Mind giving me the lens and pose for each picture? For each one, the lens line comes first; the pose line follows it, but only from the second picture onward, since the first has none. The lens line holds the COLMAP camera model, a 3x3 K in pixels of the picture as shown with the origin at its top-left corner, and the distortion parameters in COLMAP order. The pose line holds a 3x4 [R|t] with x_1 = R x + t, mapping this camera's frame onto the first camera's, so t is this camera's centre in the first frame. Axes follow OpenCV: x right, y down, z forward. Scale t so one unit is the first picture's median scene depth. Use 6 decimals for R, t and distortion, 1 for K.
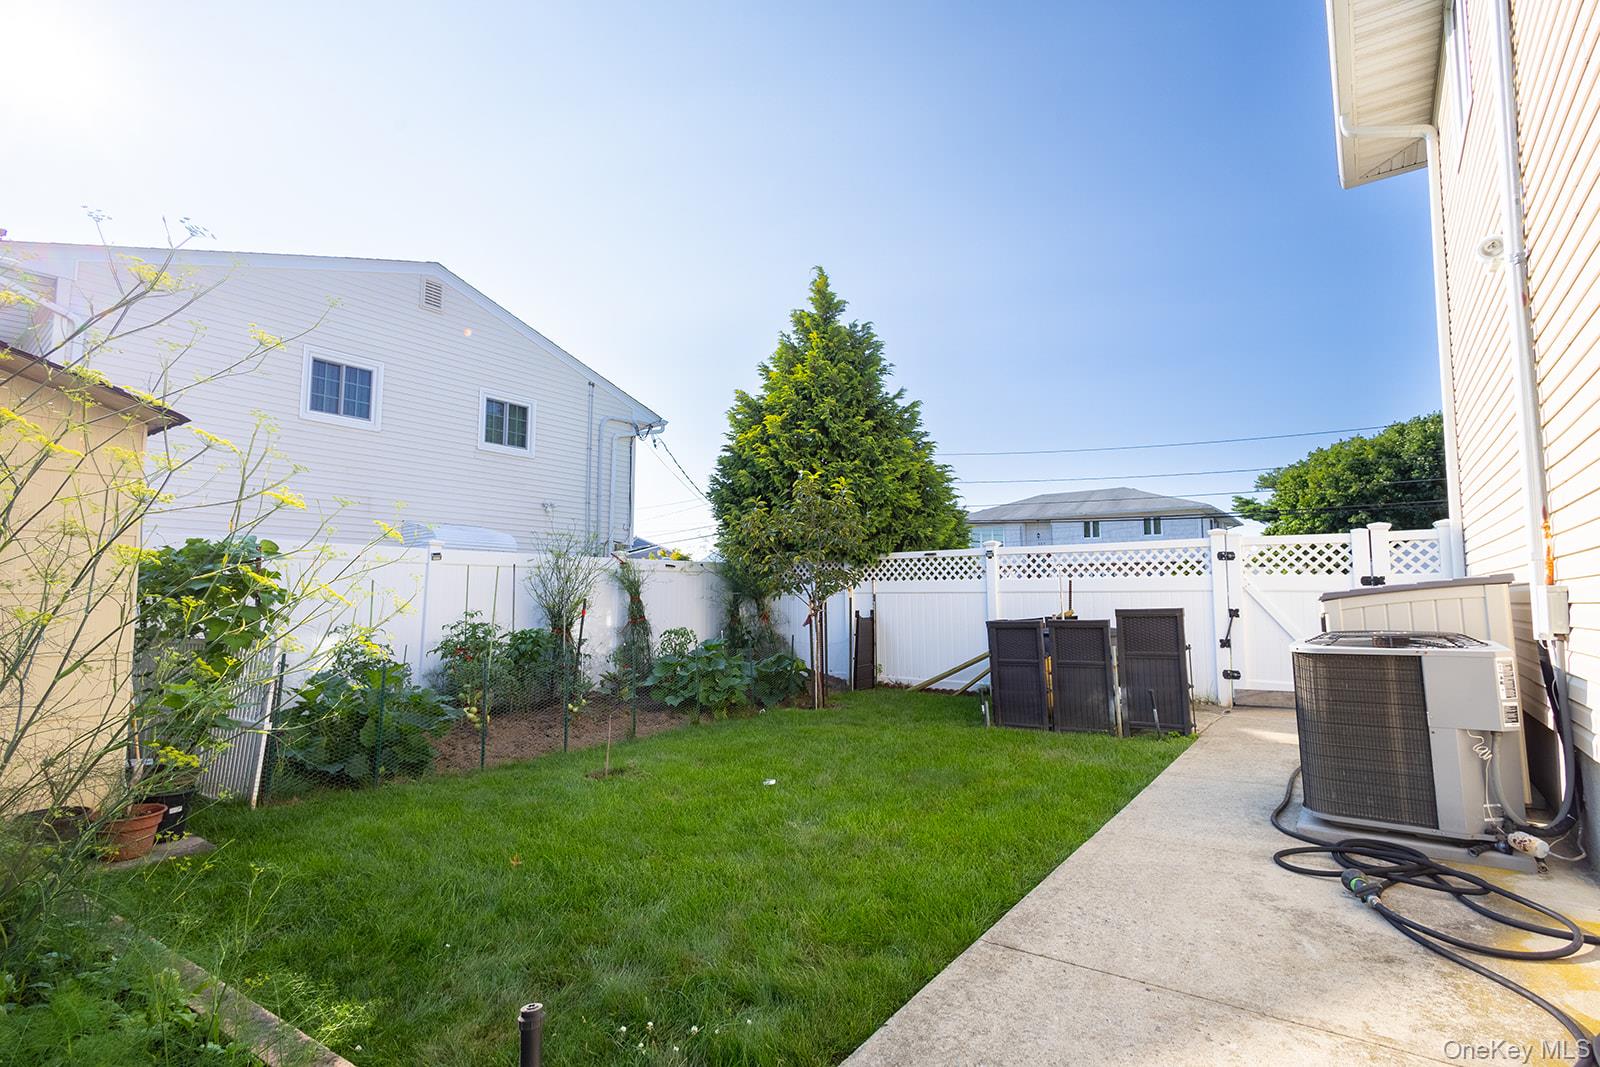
lens RADIAL K [[723.4, 0, 806.9], [0, 723.4, 540.4], [0, 0, 1]] dist [0.001342, -0.000016]
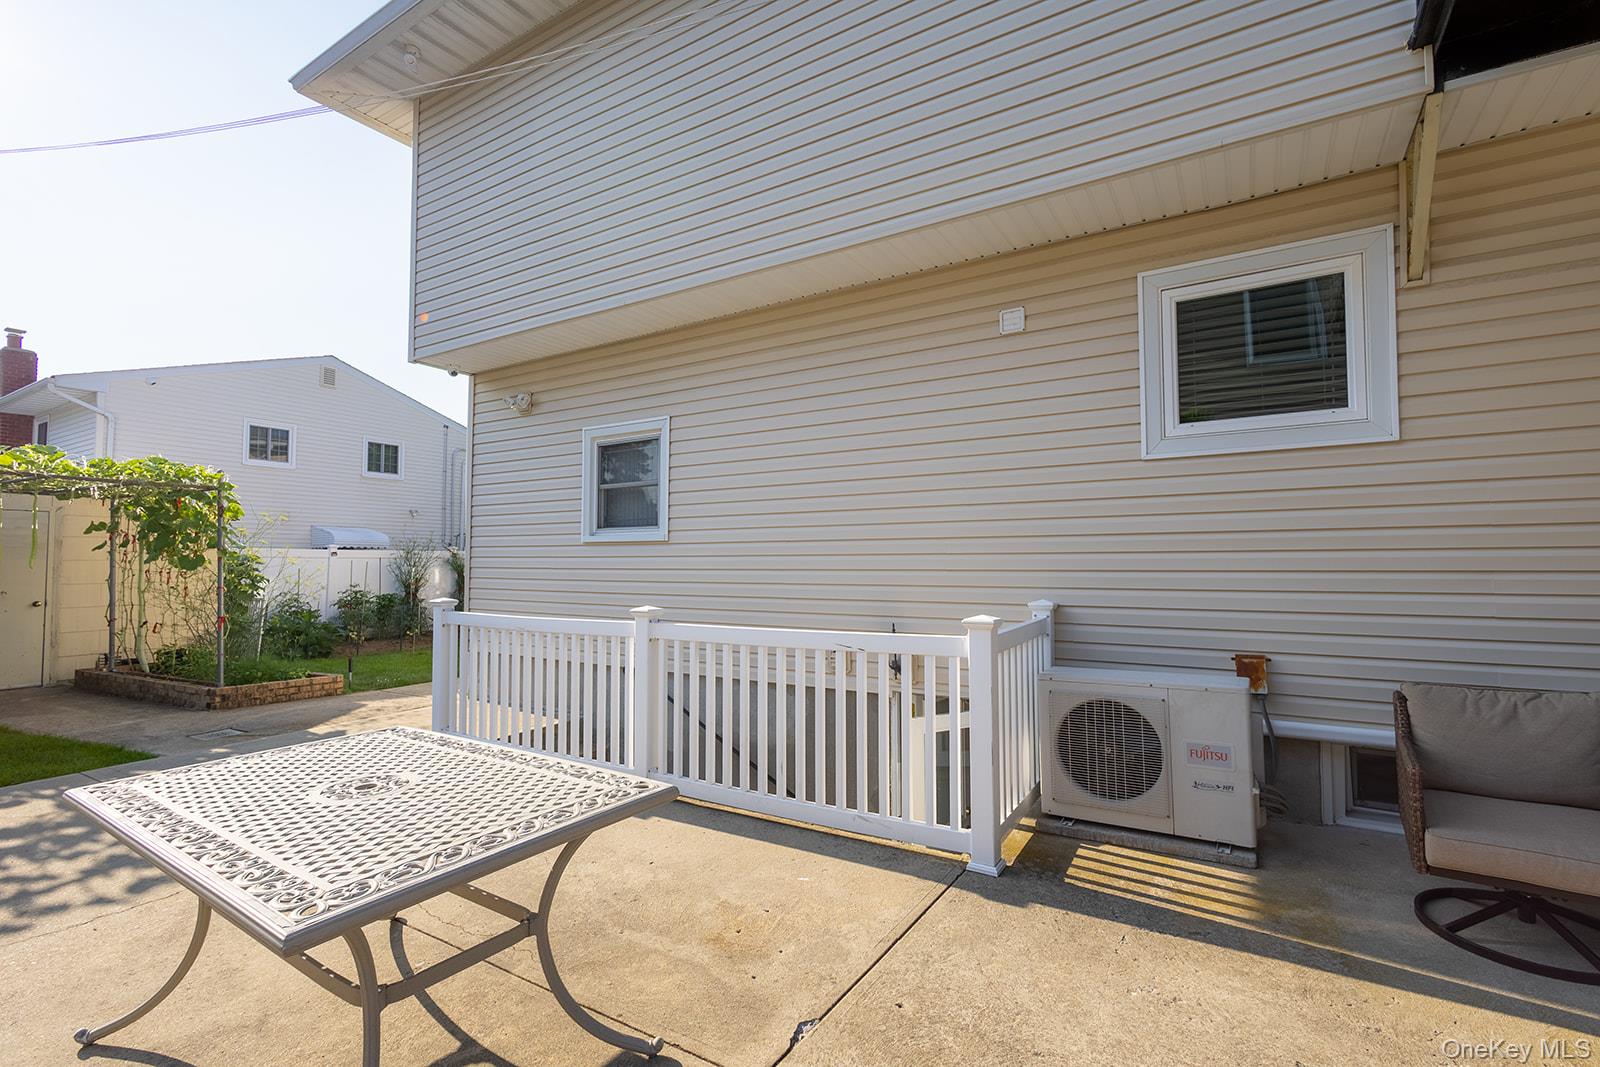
lens RADIAL K [[723.4, 0, 805.1], [0, 723.4, 536.3], [0, 0, 1]] dist [0.001342, -0.000016]
pose [[0.995363, -0.000401, 0.096188, 0.383650], [-0.003743, 0.999073, 0.042896, -0.081652], [-0.096116, -0.043057, 0.994438, -0.718876]]
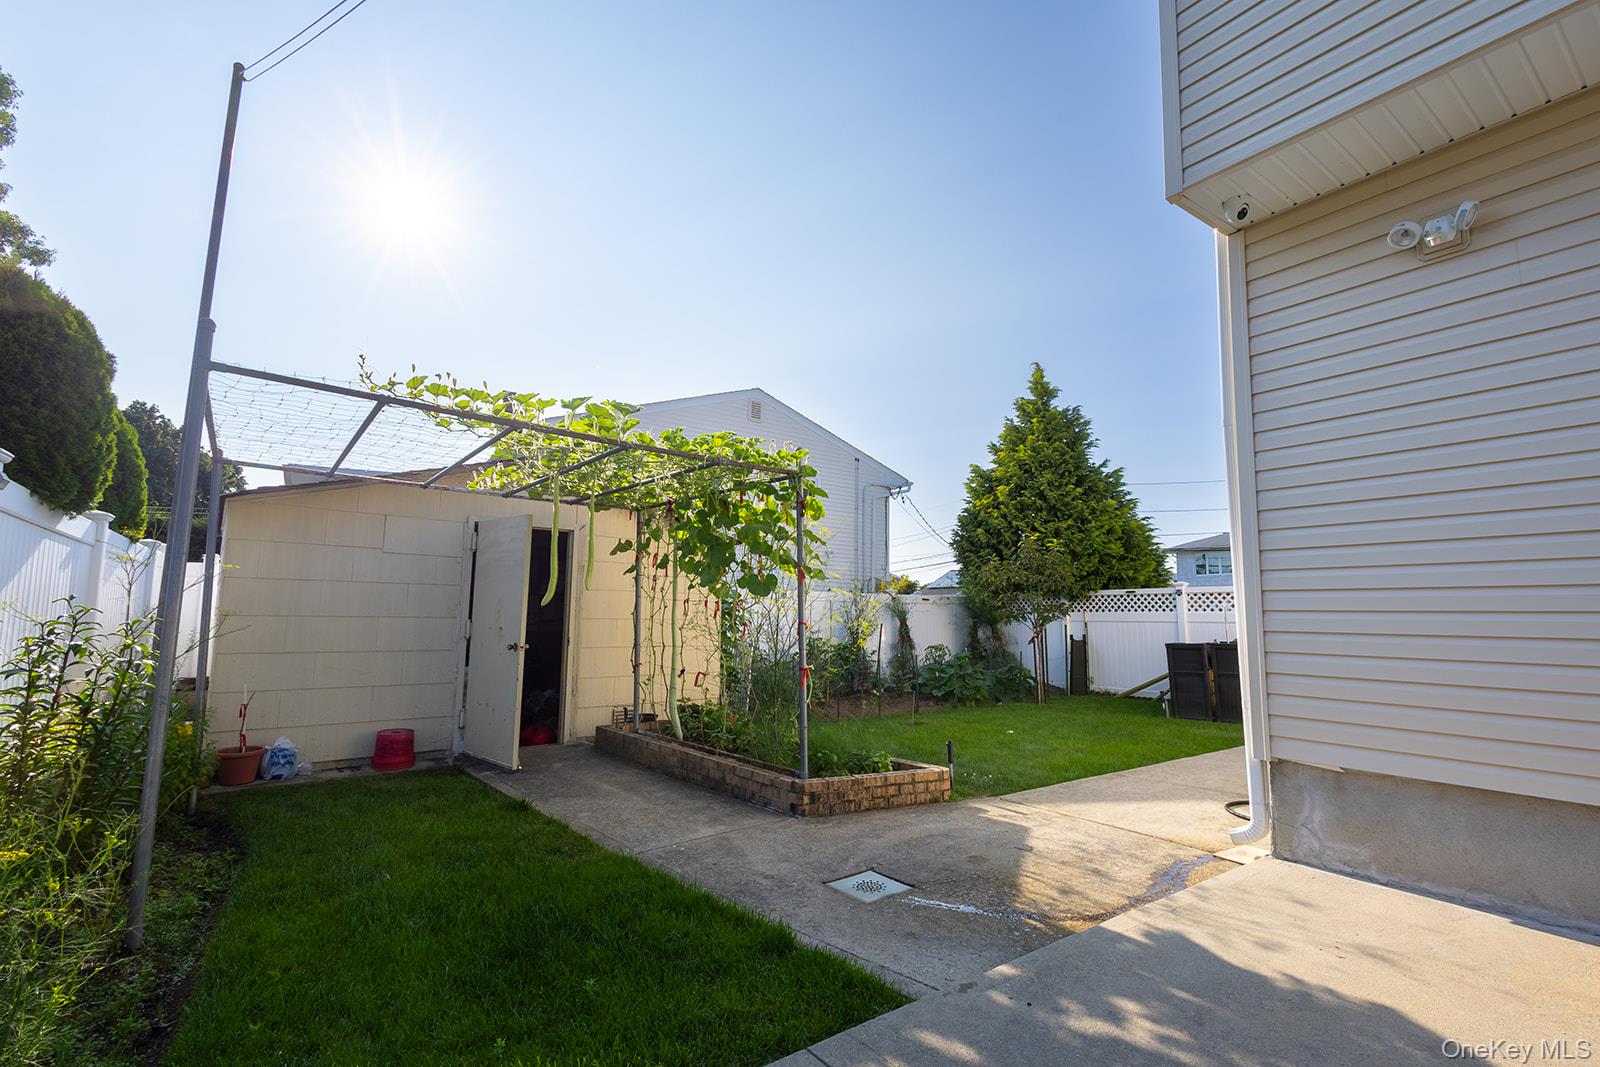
lens RADIAL K [[723.4, 0, 802.8], [0, 723.4, 542.2], [0, 0, 1]] dist [0.001342, -0.000016]
pose [[0.953294, -0.020769, -0.301328, 0.003556], [0.011841, 0.999436, -0.031425, -0.033815], [0.301811, 0.026389, 0.953003, -0.388066]]
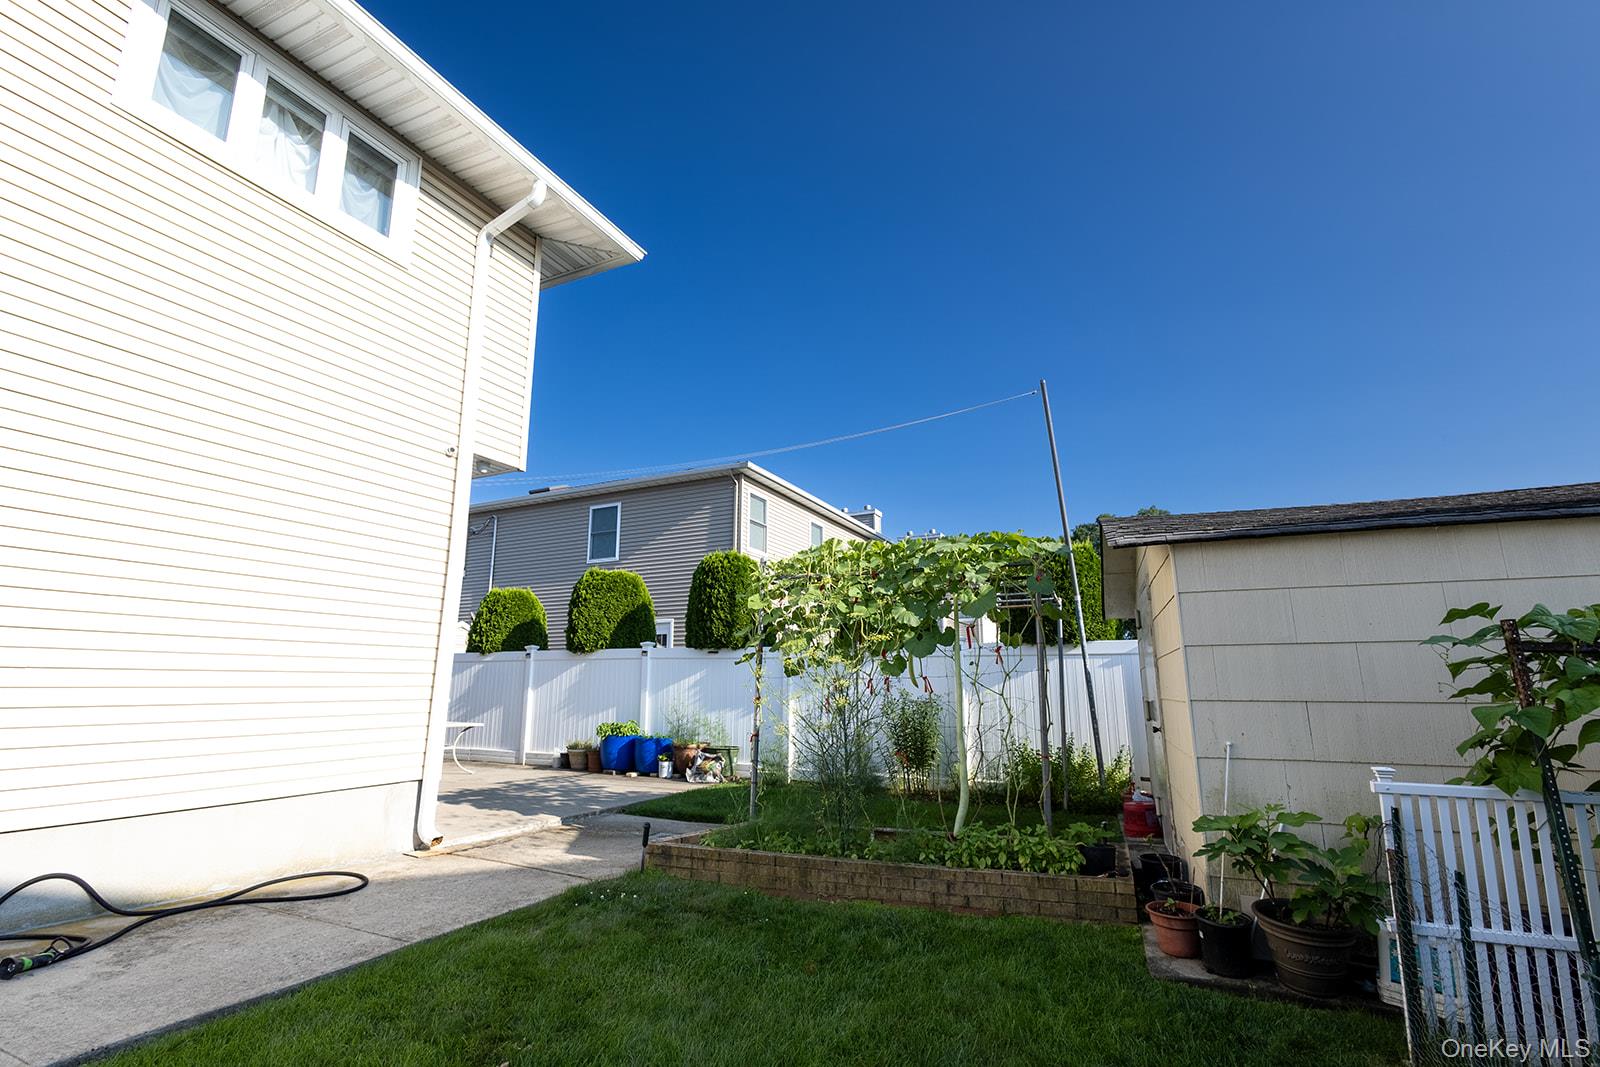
lens RADIAL K [[723.4, 0, 807.6], [0, 723.4, 540.9], [0, 0, 1]] dist [0.001342, -0.000016]
pose [[-0.978024, -0.043259, -0.203957, -0.050910], [0.013657, 0.962846, -0.269704, 0.041806], [0.208047, -0.266562, -0.941096, 0.668558]]
